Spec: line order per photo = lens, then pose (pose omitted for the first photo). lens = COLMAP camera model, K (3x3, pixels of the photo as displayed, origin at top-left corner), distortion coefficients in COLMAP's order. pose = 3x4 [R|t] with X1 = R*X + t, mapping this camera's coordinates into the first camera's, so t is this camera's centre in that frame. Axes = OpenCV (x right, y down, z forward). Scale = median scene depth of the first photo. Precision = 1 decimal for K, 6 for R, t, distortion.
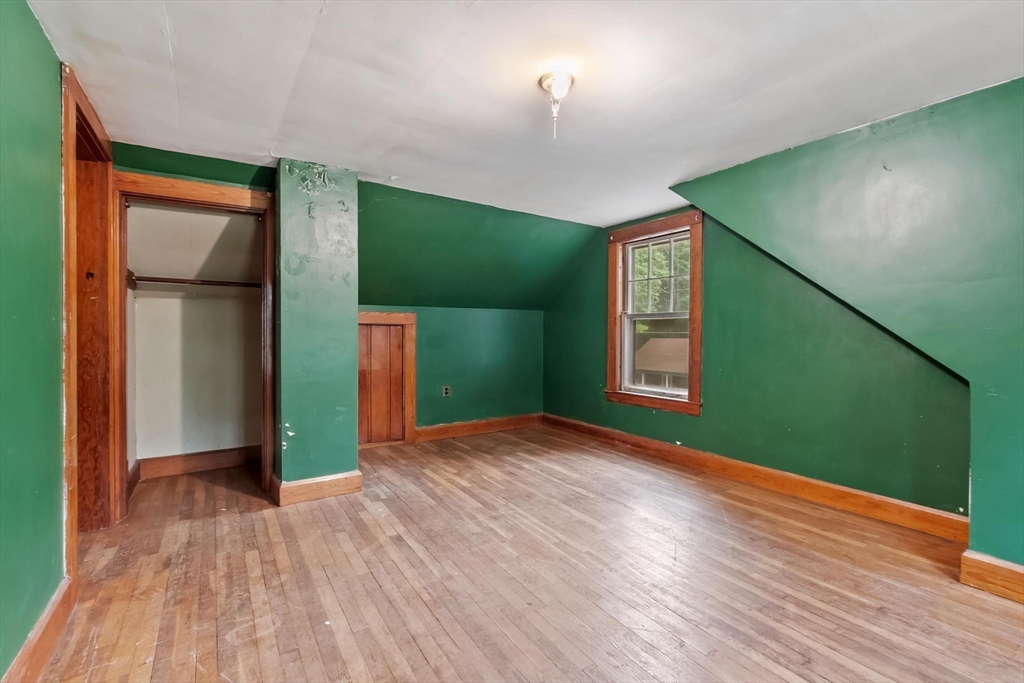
lens RADIAL K [[450.1, 0, 506.1], [0, 450.1, 335.3], [0, 0, 1]] dist [-0.000706, -0.003728]
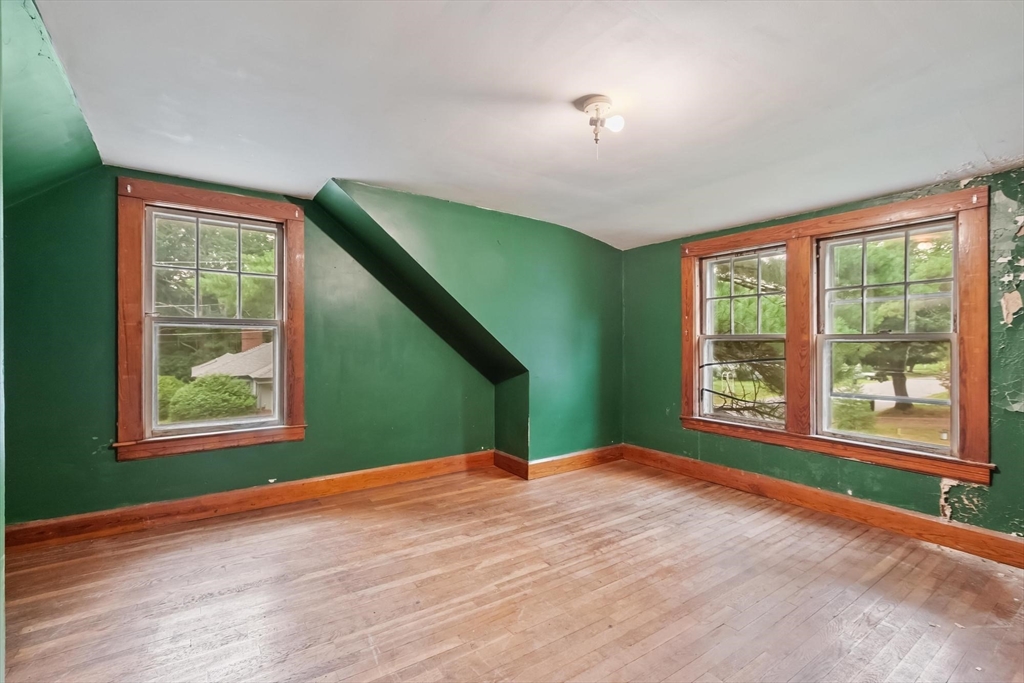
lens RADIAL K [[450.1, 0, 506.1], [0, 450.1, 335.3], [0, 0, 1]] dist [-0.000706, -0.003728]
pose [[-0.027053, 0.012883, 0.999551, -0.615925], [0.005110, 0.999906, -0.012749, -0.014763], [-0.999621, 0.004763, -0.027116, 0.831824]]
